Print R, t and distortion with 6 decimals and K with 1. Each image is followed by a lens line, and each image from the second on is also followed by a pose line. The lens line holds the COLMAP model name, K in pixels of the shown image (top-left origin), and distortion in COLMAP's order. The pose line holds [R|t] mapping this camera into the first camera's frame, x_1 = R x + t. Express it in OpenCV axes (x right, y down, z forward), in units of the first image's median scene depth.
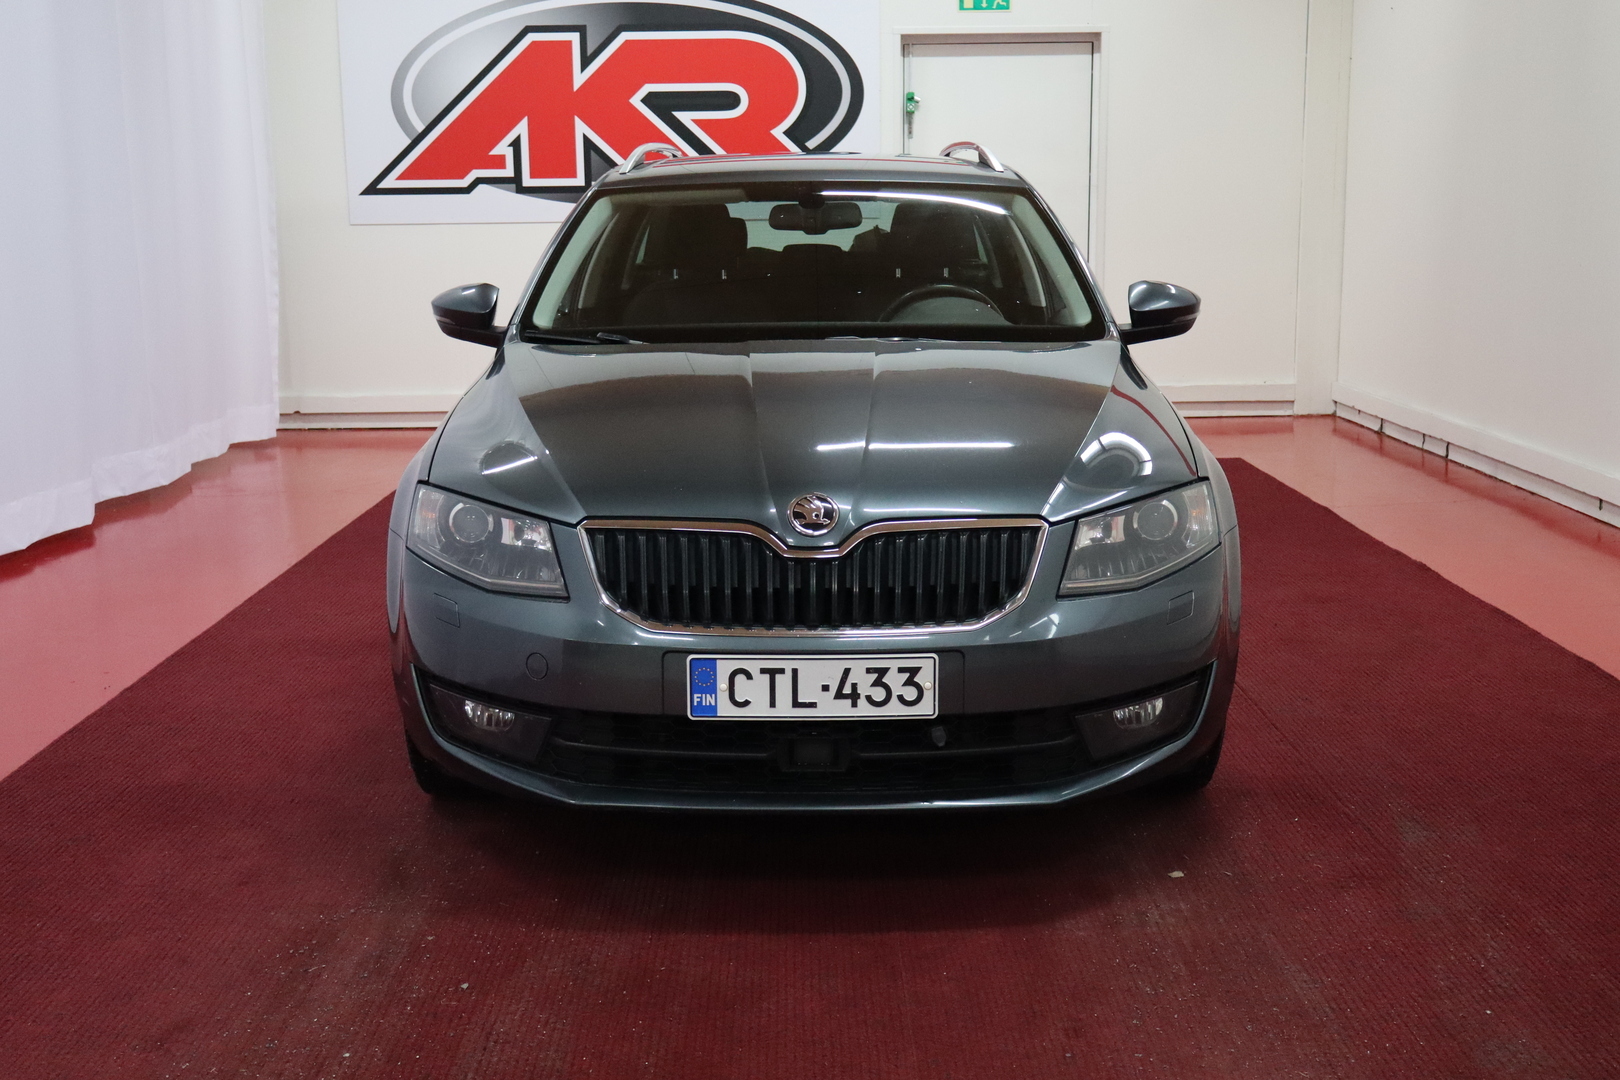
lens RADIAL K [[1796.3, 0, 810.0], [0, 1796.3, 540.0], [0, 0, 1]] dist [0.012613, 0.016851]
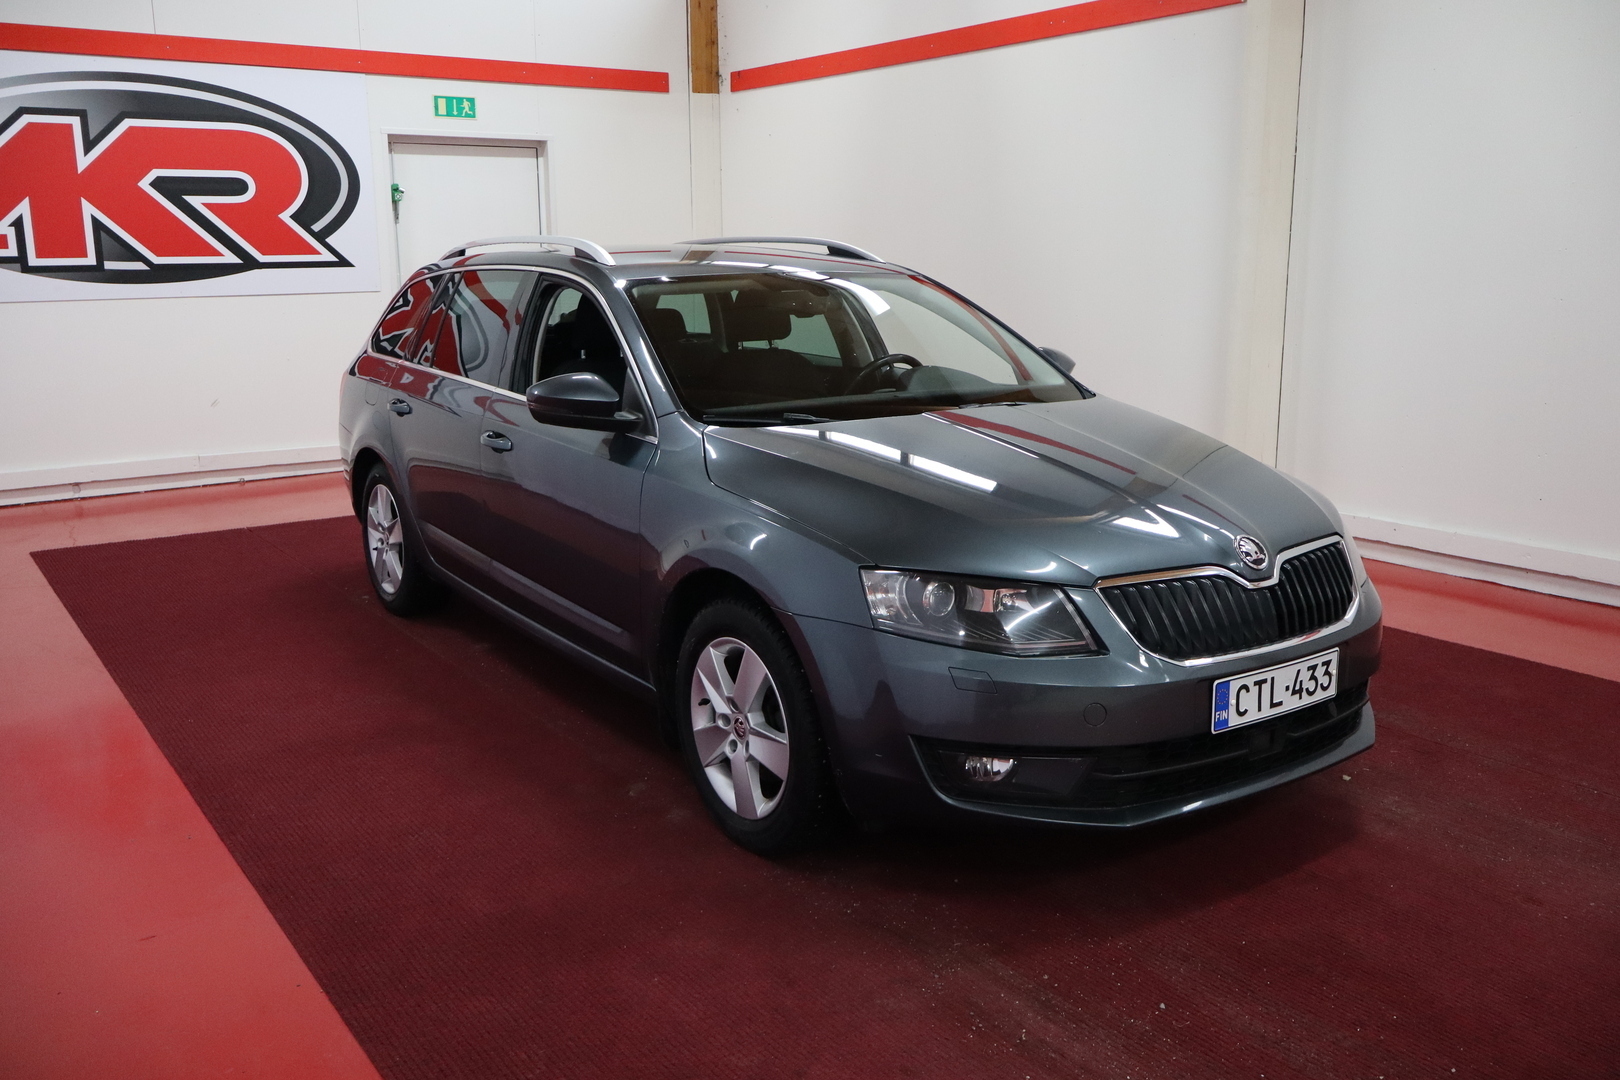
lens RADIAL K [[1359.5, 0, 810.0], [0, 1359.5, 540.0], [0, 0, 1]] dist [0.002598, -0.001919]
pose [[0.824314, -0.115398, 0.554247, -0.243154], [0.108378, 0.993065, 0.045575, -0.031009], [-0.555662, 0.022500, 0.831104, 0.123685]]
